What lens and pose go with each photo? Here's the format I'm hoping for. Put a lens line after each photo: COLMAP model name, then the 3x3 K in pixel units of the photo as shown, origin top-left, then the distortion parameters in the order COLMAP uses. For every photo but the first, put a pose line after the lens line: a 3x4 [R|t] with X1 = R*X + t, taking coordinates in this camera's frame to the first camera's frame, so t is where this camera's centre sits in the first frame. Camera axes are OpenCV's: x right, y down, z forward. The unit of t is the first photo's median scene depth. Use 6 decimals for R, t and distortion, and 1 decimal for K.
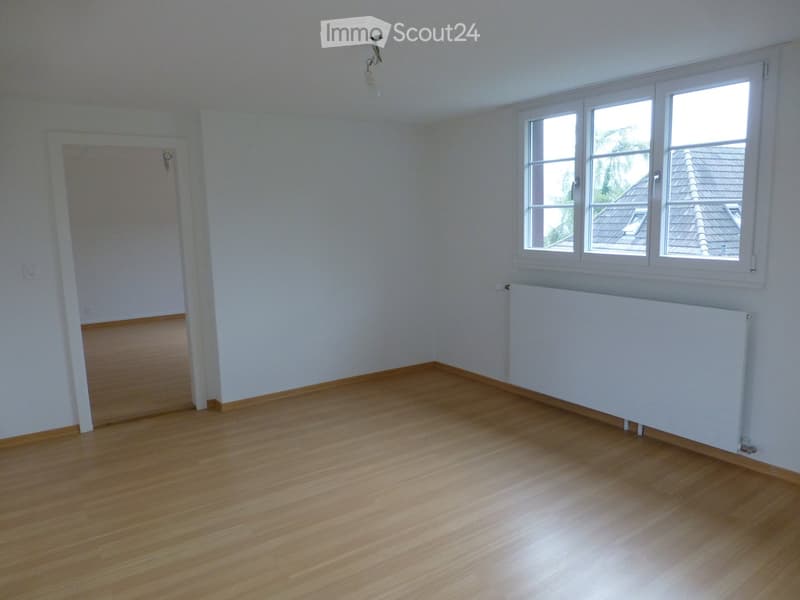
lens RADIAL K [[581.8, 0, 400.0], [0, 581.8, 300.0], [0, 0, 1]] dist [-0.022263, -0.001523]
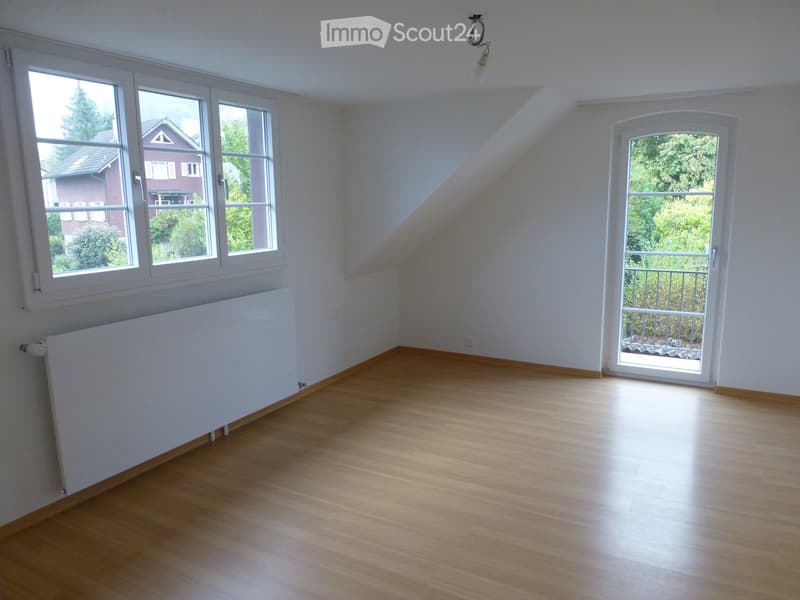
lens RADIAL K [[581.8, 0, 400.0], [0, 581.8, 300.0], [0, 0, 1]] dist [-0.022263, -0.001523]
pose [[-0.436232, -0.113305, 0.892672, -0.572688], [0.163145, 0.965641, 0.202292, -0.144754], [-0.884921, 0.233881, -0.402759, 1.048520]]
